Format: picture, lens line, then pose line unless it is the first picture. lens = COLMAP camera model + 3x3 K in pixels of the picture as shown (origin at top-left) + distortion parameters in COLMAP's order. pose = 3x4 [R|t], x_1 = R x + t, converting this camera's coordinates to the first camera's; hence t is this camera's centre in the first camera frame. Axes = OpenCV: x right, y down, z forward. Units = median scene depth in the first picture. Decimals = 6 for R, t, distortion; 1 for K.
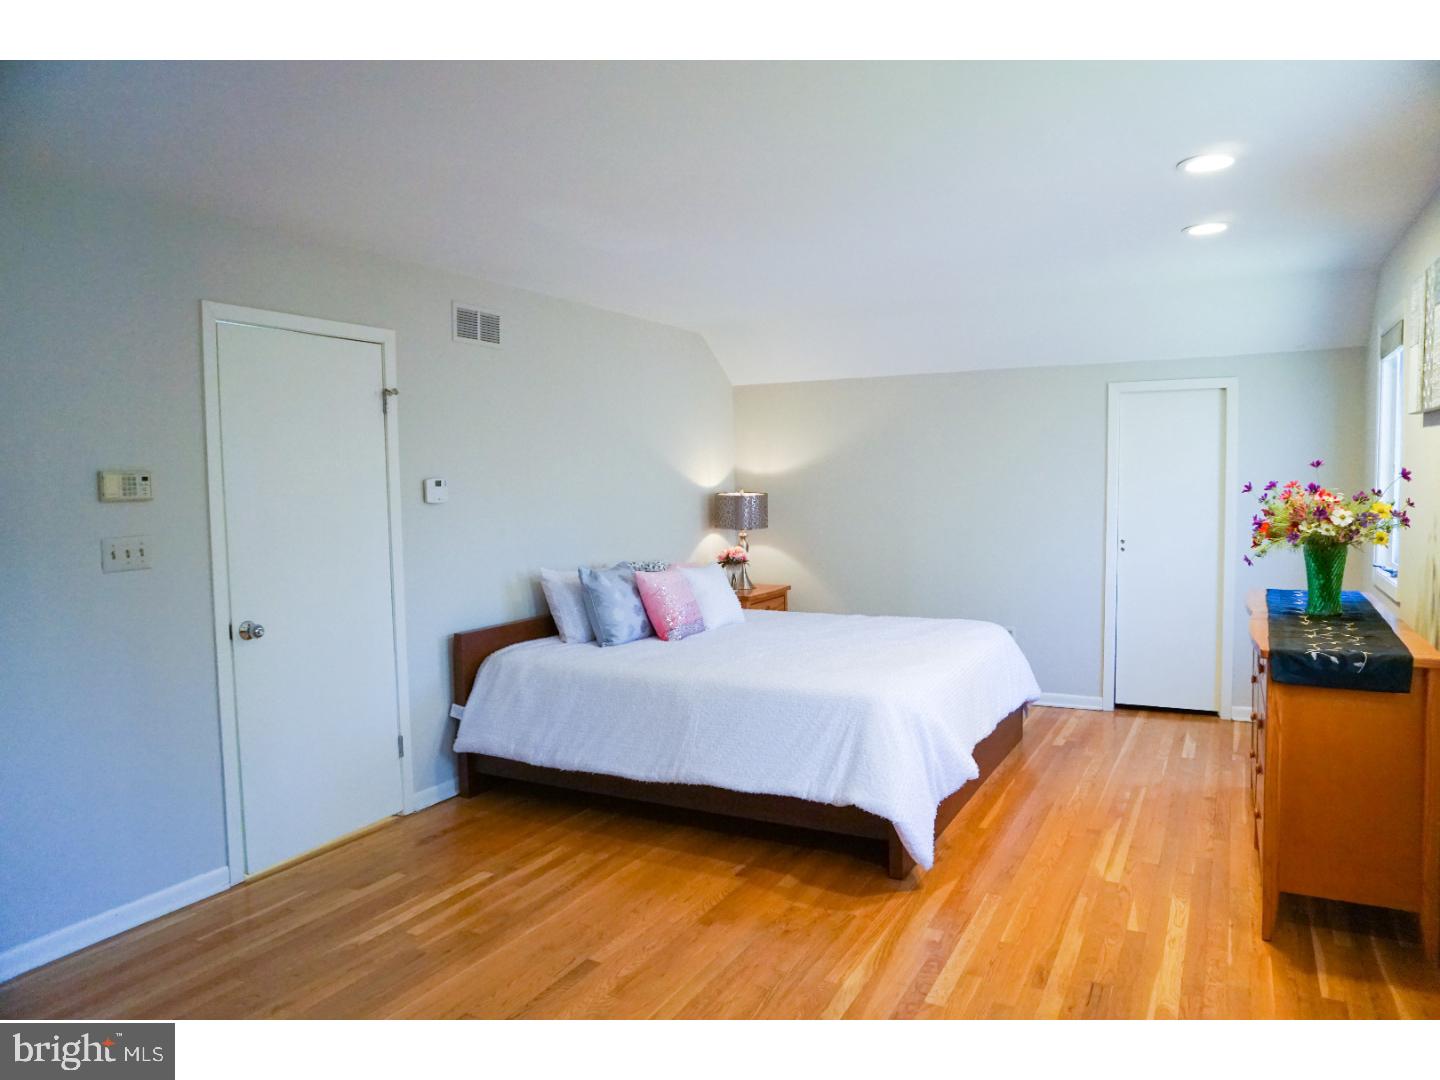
lens RADIAL K [[962.7, 0, 724.8], [0, 962.7, 536.3], [0, 0, 1]] dist [-0.005468, 0.006469]
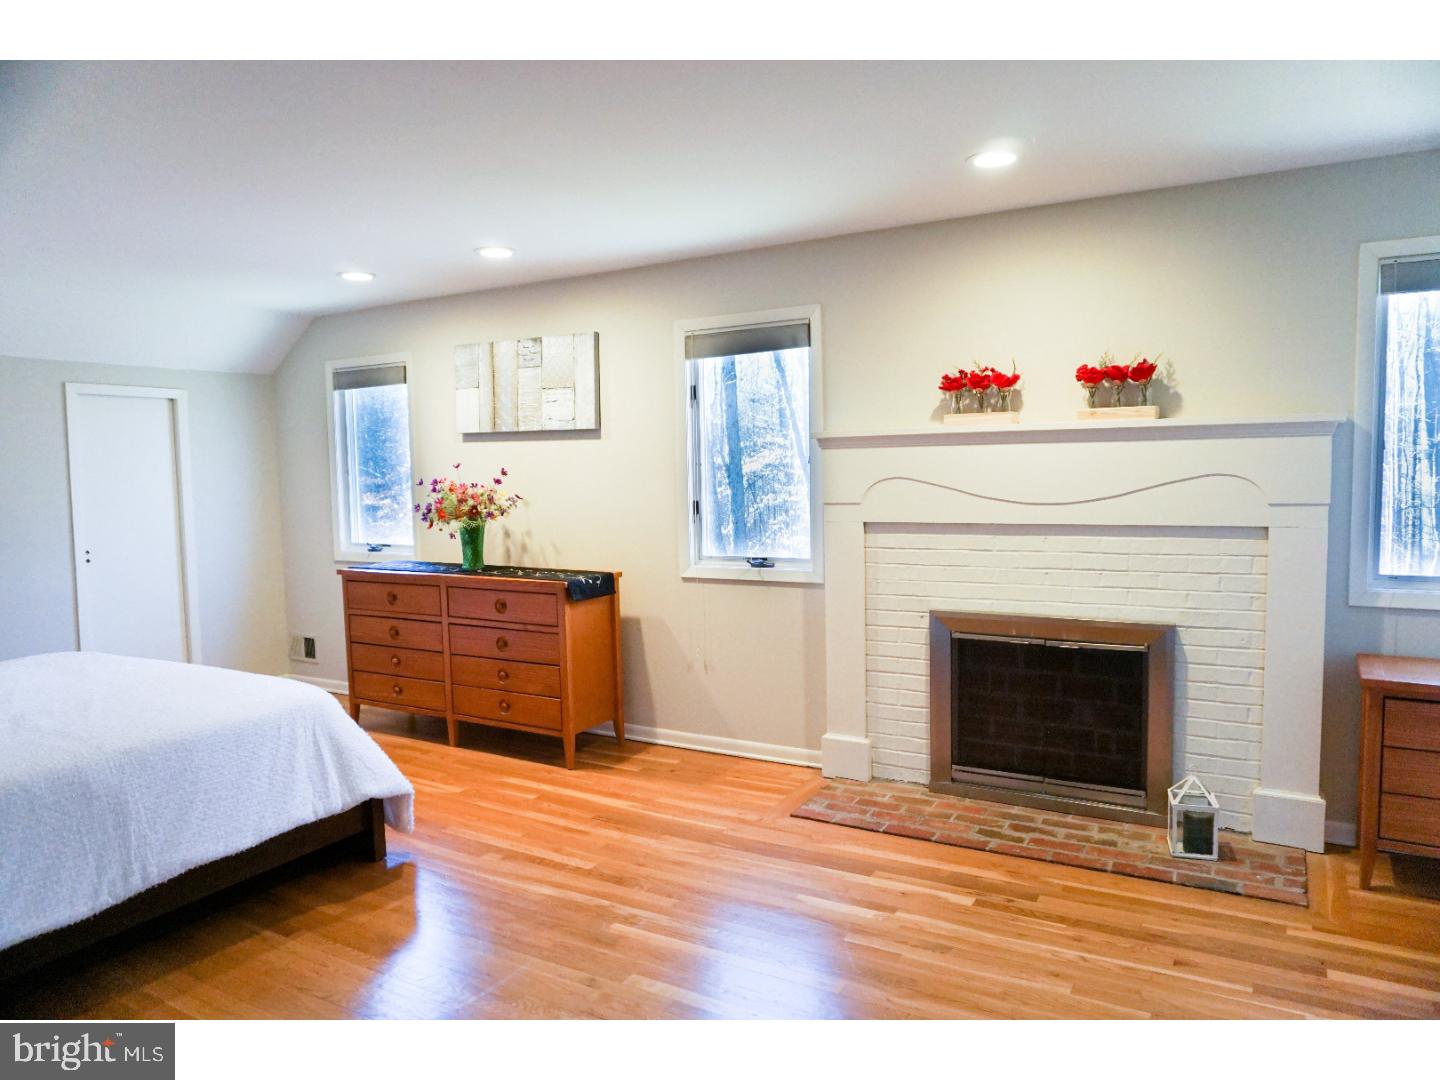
lens RADIAL K [[962.7, 0, 723.8], [0, 962.7, 542.5], [0, 0, 1]] dist [-0.005468, 0.006469]
pose [[0.044632, -0.064035, 0.996949, -0.791453], [0.082789, 0.994748, 0.060188, -0.015216], [-0.995567, 0.079850, 0.049699, 0.536786]]
